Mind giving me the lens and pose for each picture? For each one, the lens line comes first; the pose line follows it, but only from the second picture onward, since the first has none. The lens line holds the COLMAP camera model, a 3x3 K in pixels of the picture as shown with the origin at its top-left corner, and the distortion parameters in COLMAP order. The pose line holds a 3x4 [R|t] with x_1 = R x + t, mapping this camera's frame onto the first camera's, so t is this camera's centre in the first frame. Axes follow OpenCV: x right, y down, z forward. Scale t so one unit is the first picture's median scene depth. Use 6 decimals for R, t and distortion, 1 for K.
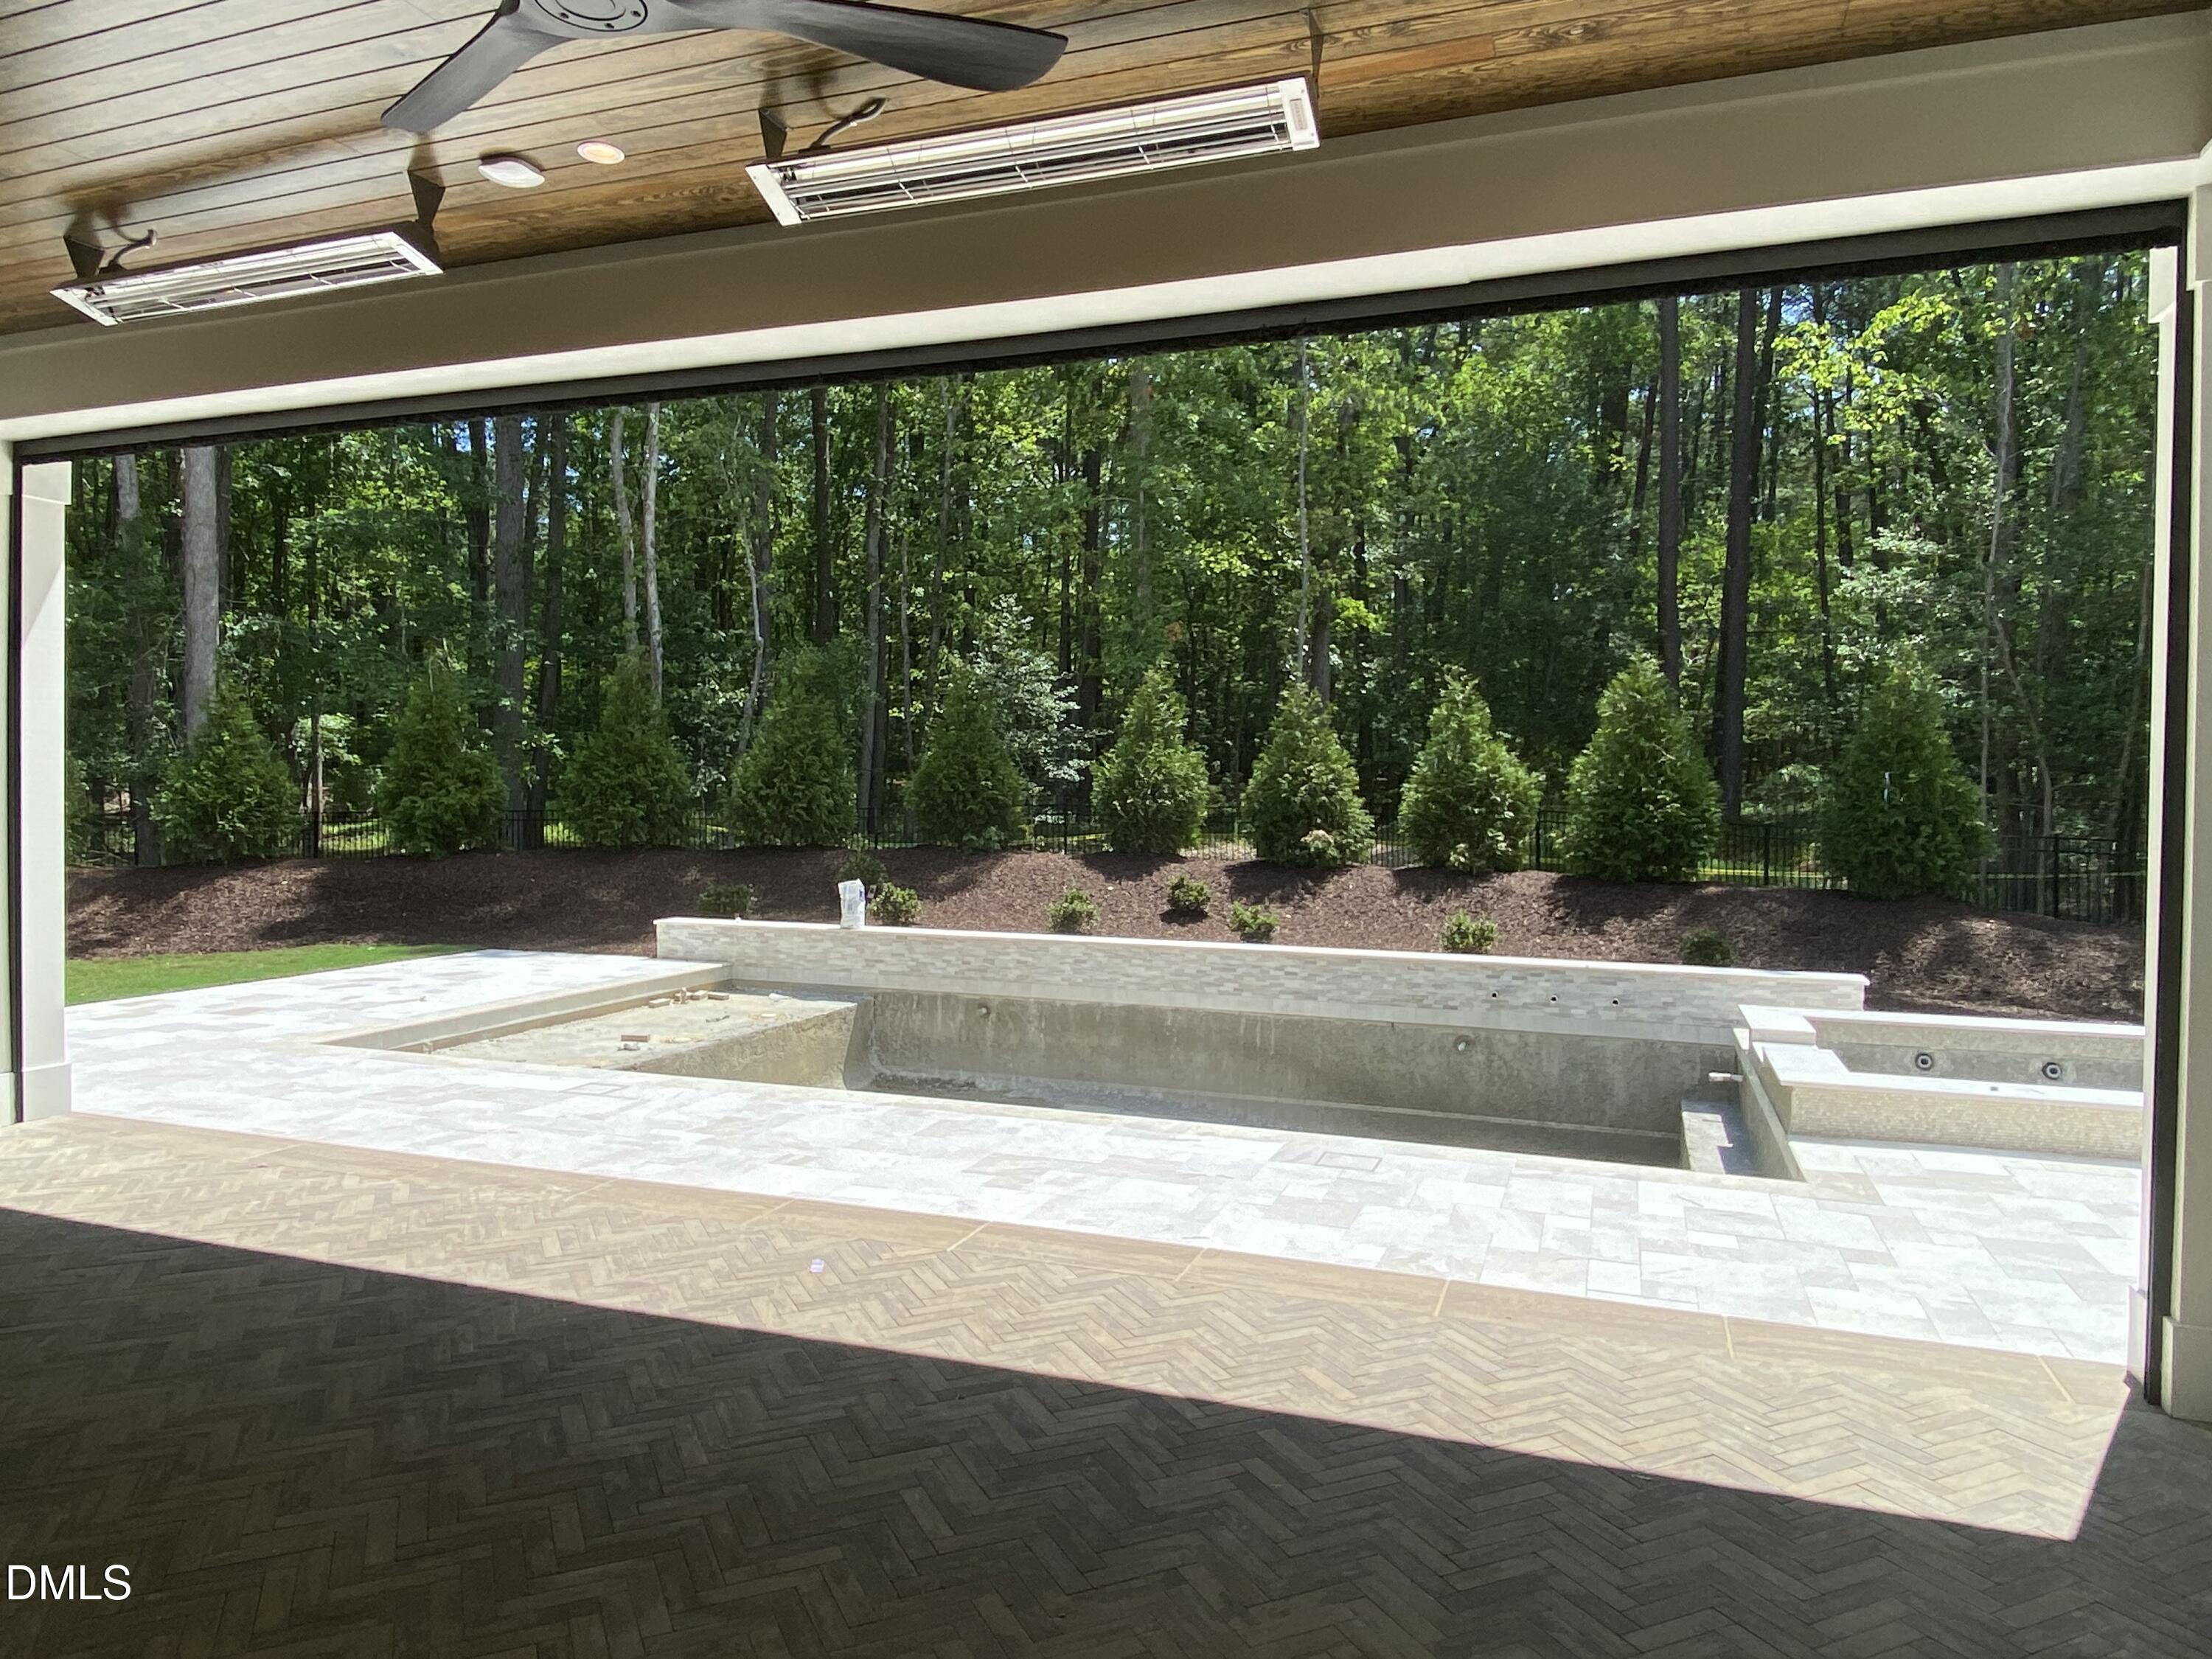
lens RADIAL K [[1398.7, 0, 1105.6], [0, 1398.7, 827.7], [0, 0, 1]] dist [-0.003052, -0.000398]
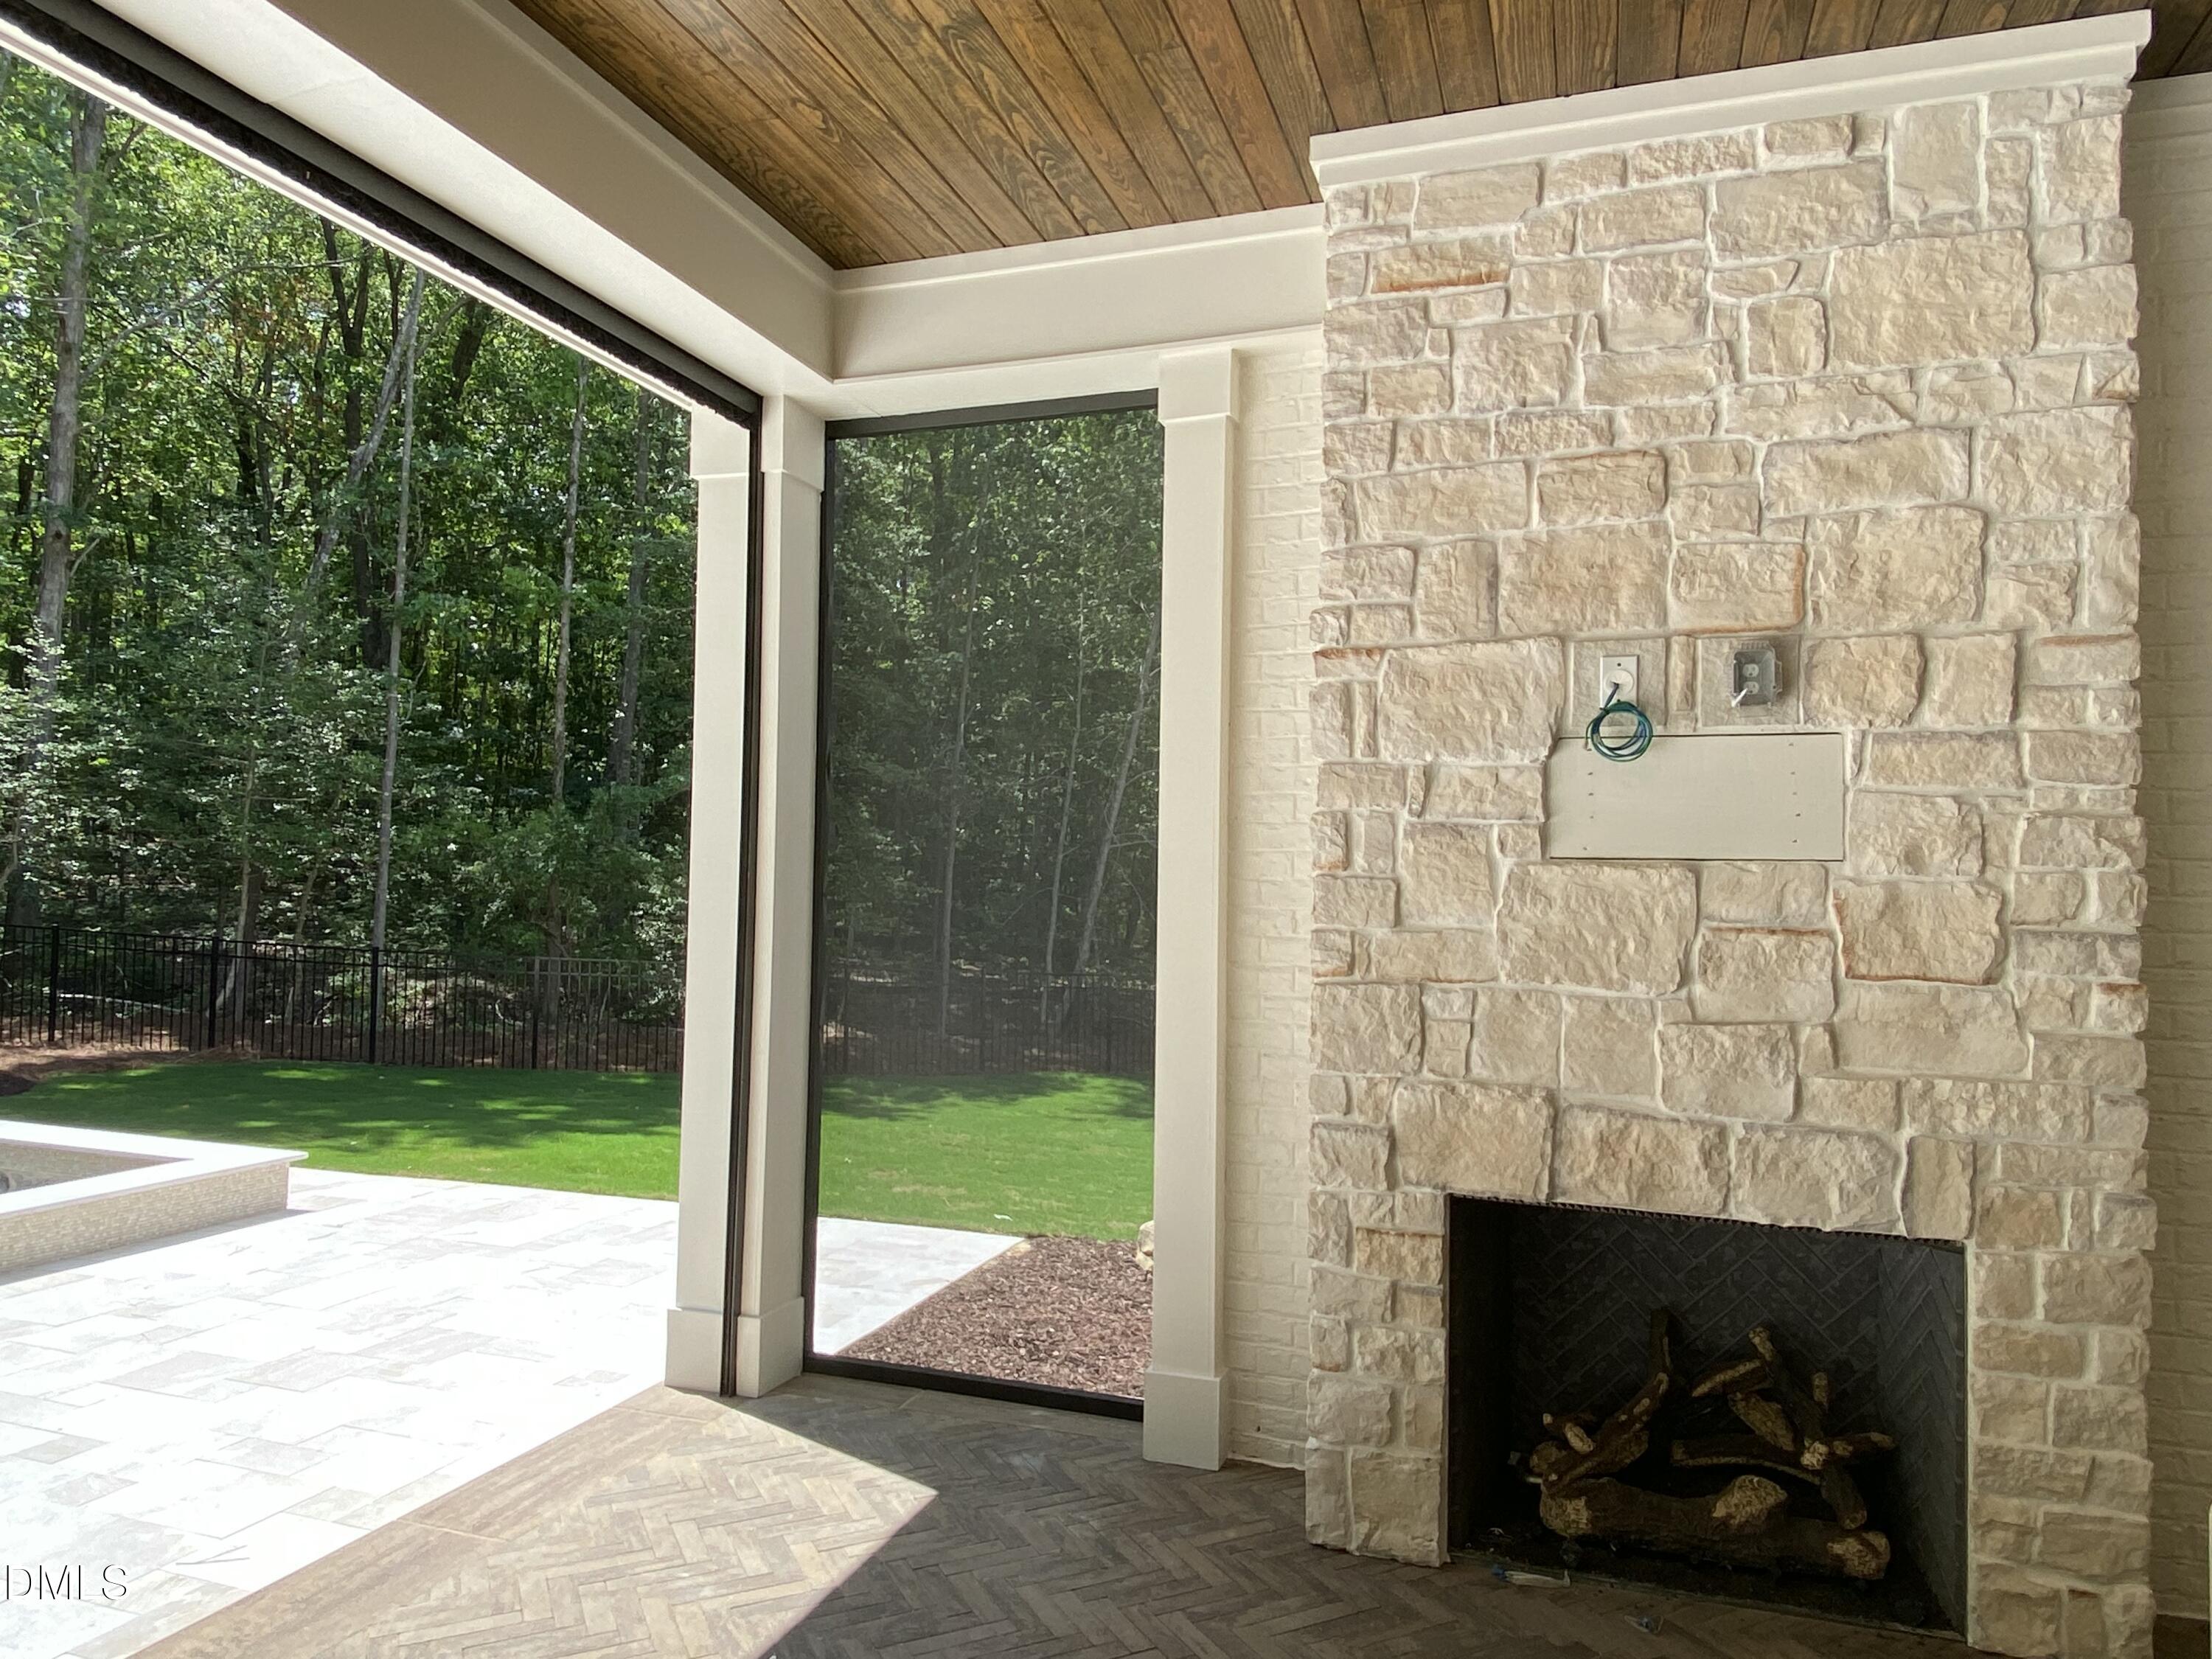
lens RADIAL K [[1398.7, 0, 1107.2], [0, 1398.7, 835.3], [0, 0, 1]] dist [-0.003052, -0.000398]
pose [[-0.016414, 0.034616, 0.999266, -0.455138], [0.006918, 0.999381, -0.034507, -0.017240], [-0.999841, 0.006346, -0.016644, 0.712973]]
